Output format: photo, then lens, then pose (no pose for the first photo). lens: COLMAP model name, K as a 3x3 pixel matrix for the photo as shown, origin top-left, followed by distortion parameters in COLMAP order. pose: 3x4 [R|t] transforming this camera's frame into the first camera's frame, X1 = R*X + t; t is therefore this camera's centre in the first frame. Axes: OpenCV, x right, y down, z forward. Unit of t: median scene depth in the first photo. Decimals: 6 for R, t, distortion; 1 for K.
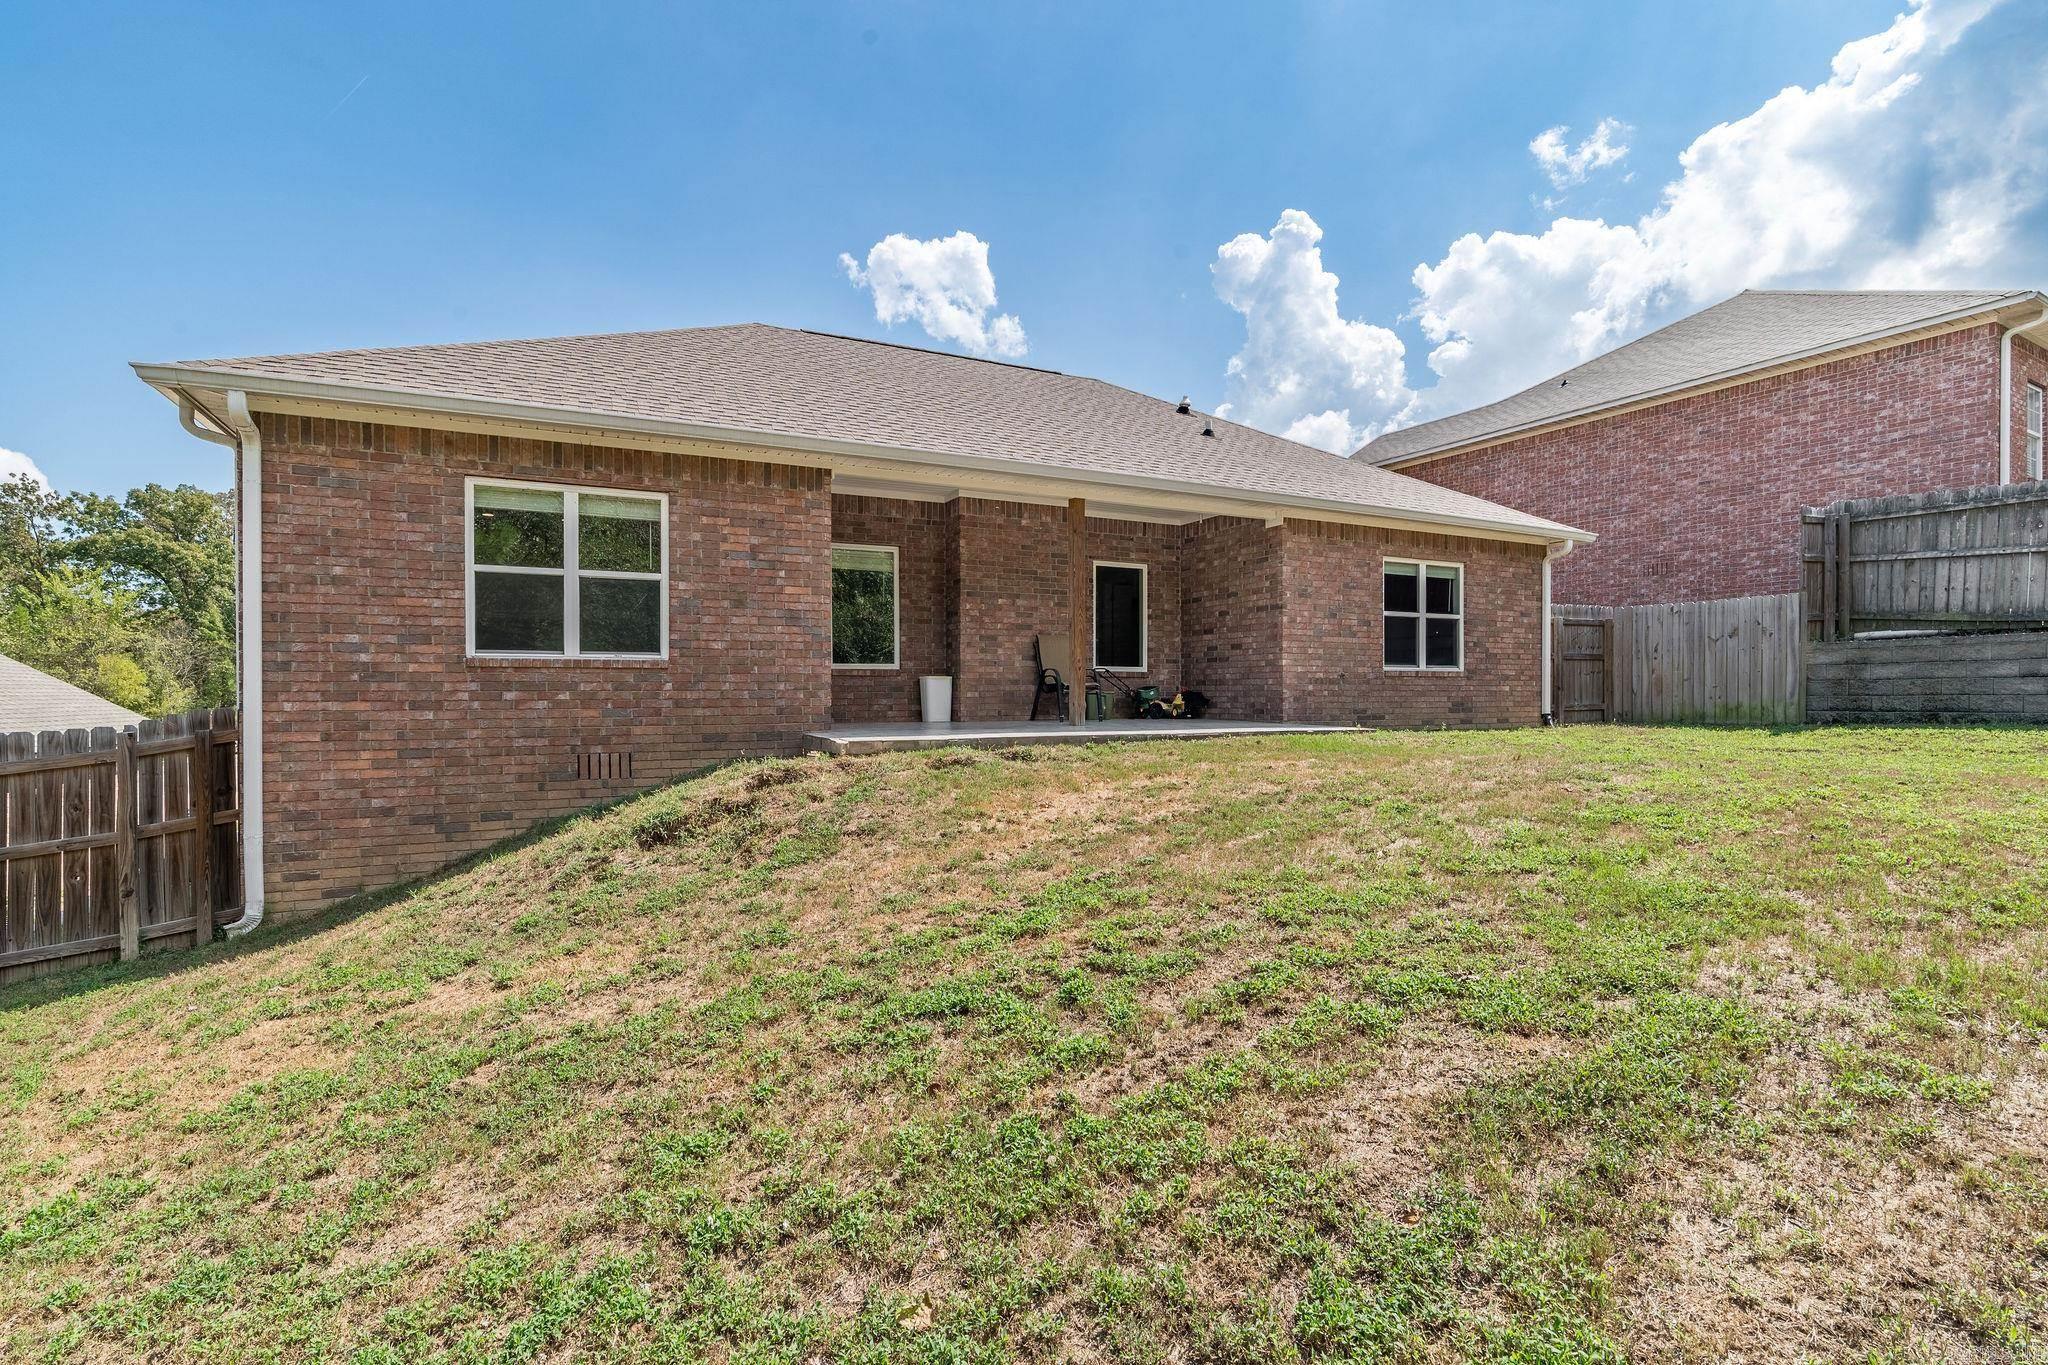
lens RADIAL K [[945.4, 0, 1028.8], [0, 945.4, 689.2], [0, 0, 1]] dist [-0.009113, 0.003643]
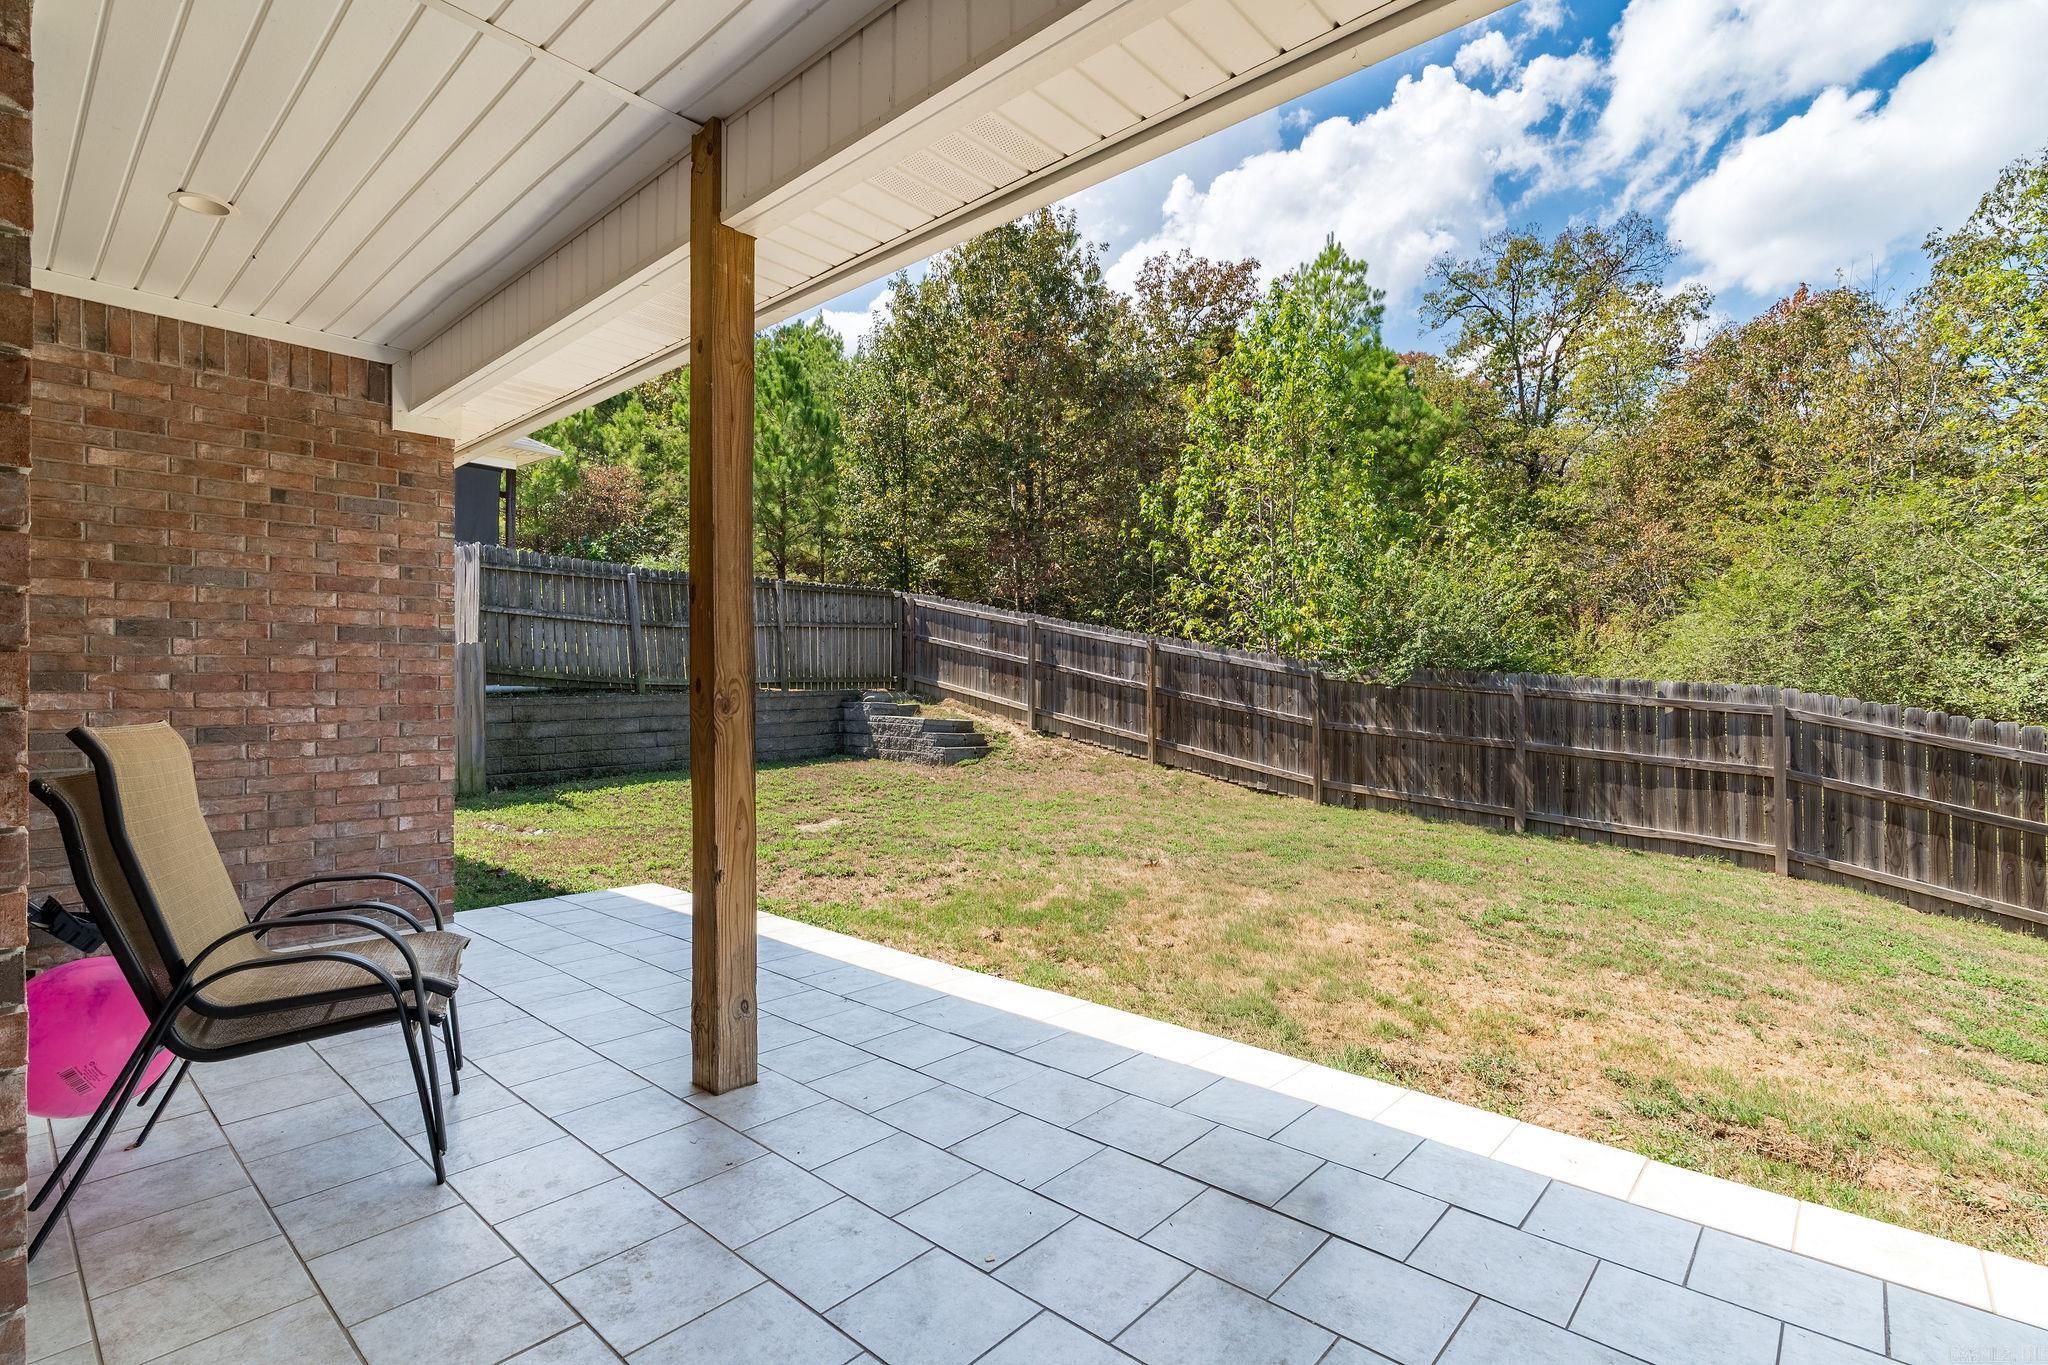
lens RADIAL K [[945.4, 0, 1020.7], [0, 945.4, 677.1], [0, 0, 1]] dist [-0.009113, 0.003643]
pose [[-0.353522, 0.009829, 0.935375, -0.193571], [0.002522, 0.999951, -0.009554, -0.062927], [-0.935423, -0.001018, -0.353529, 0.877209]]
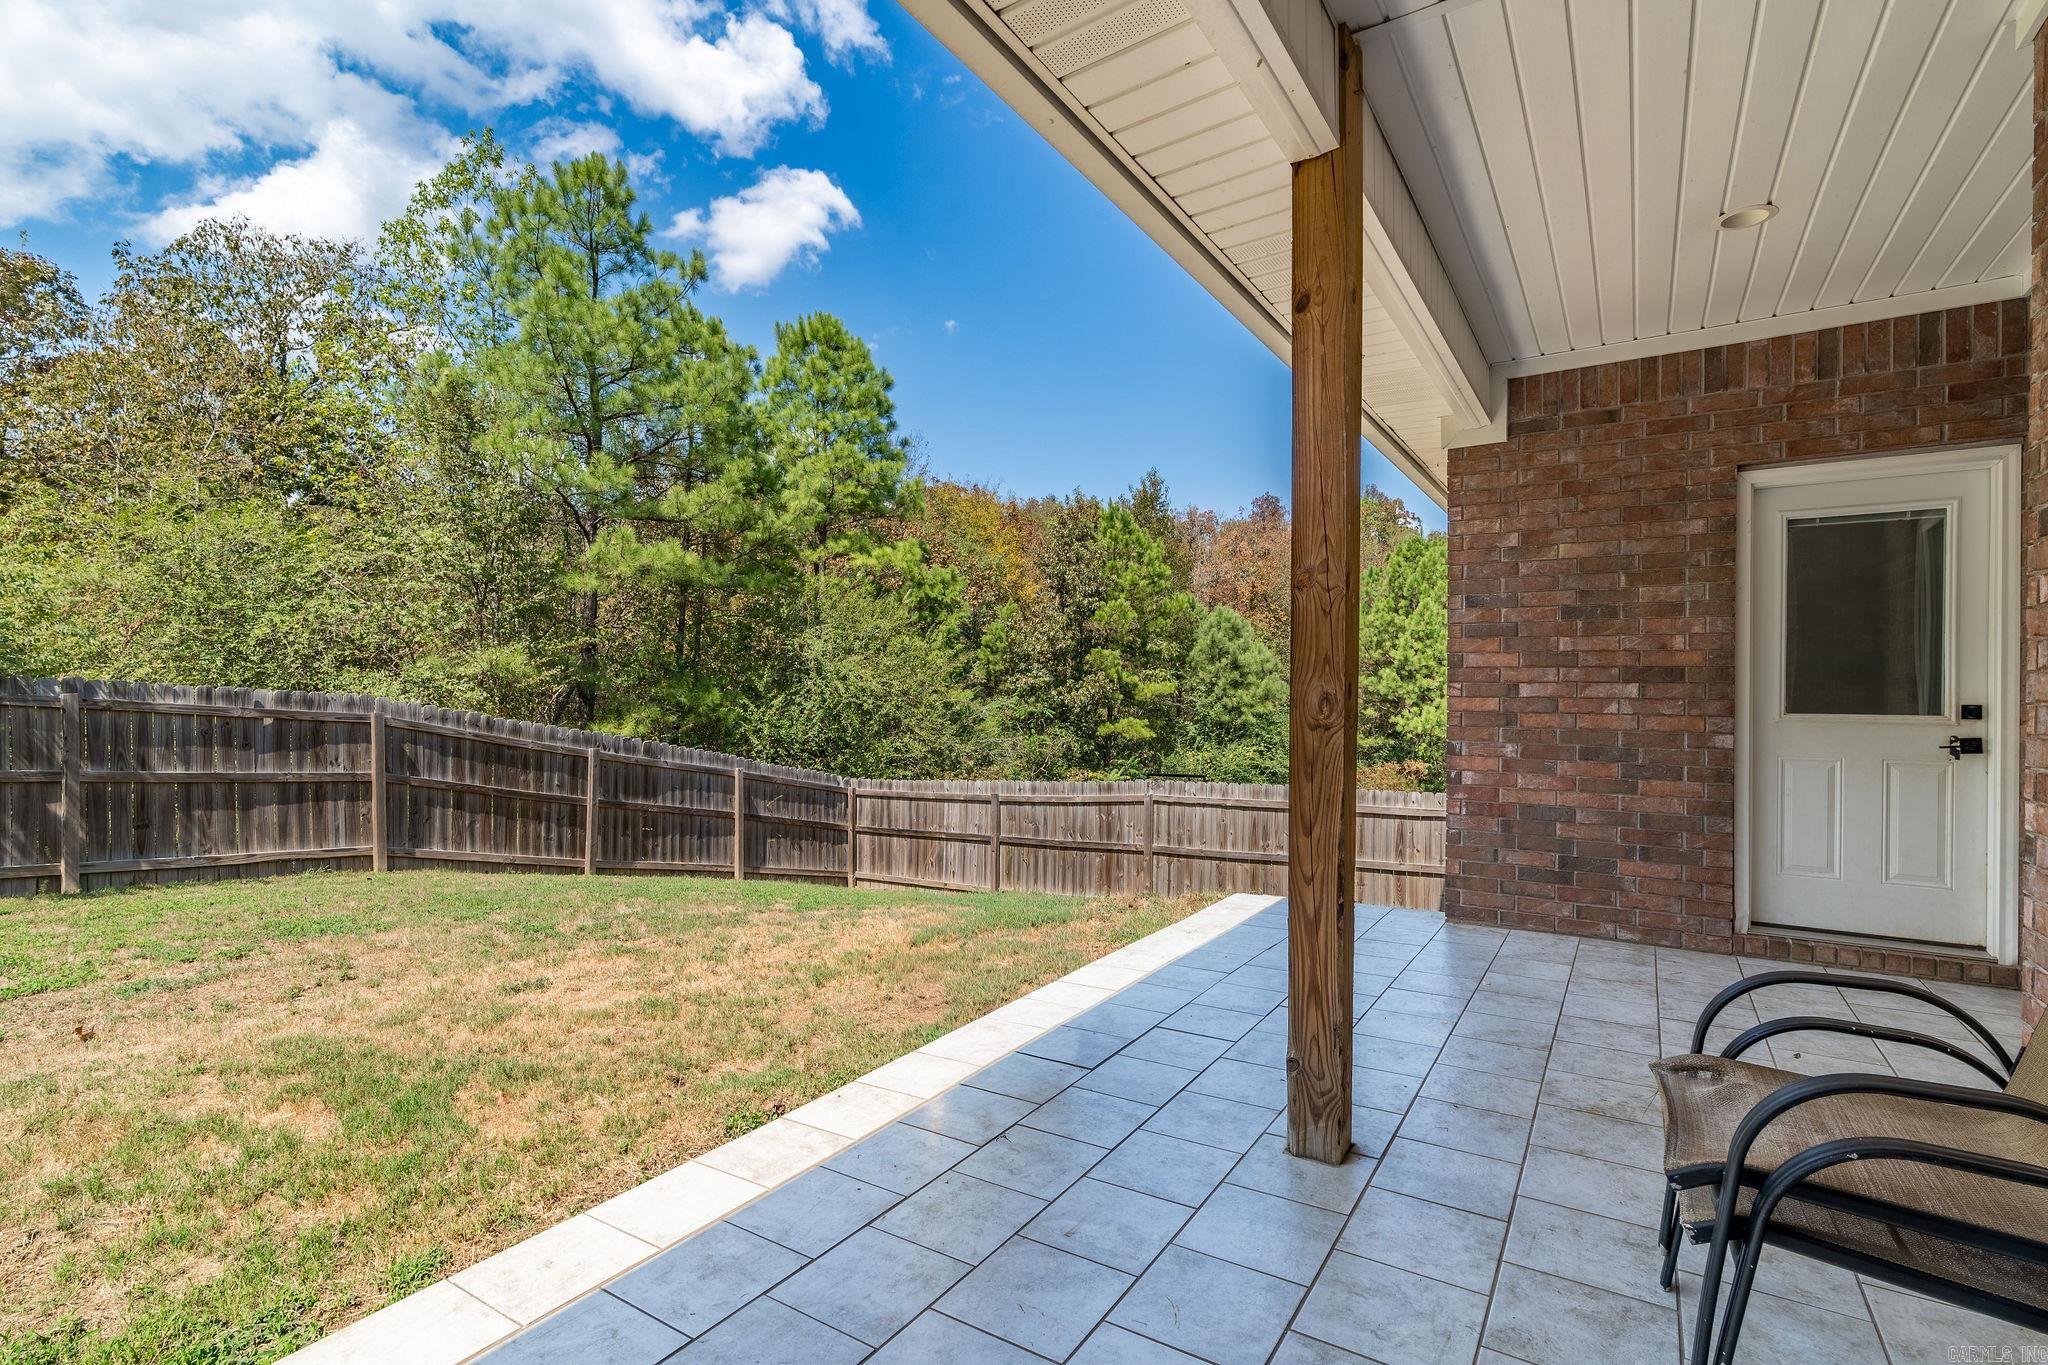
lens RADIAL K [[945.4, 0, 1009.7], [0, 945.4, 694.0], [0, 0, 1]] dist [-0.009113, 0.003643]
pose [[-0.879780, 0.002207, -0.475376, 0.185066], [0.001763, 0.999997, 0.001380, -0.062335], [0.475378, 0.000376, -0.879781, 1.001799]]
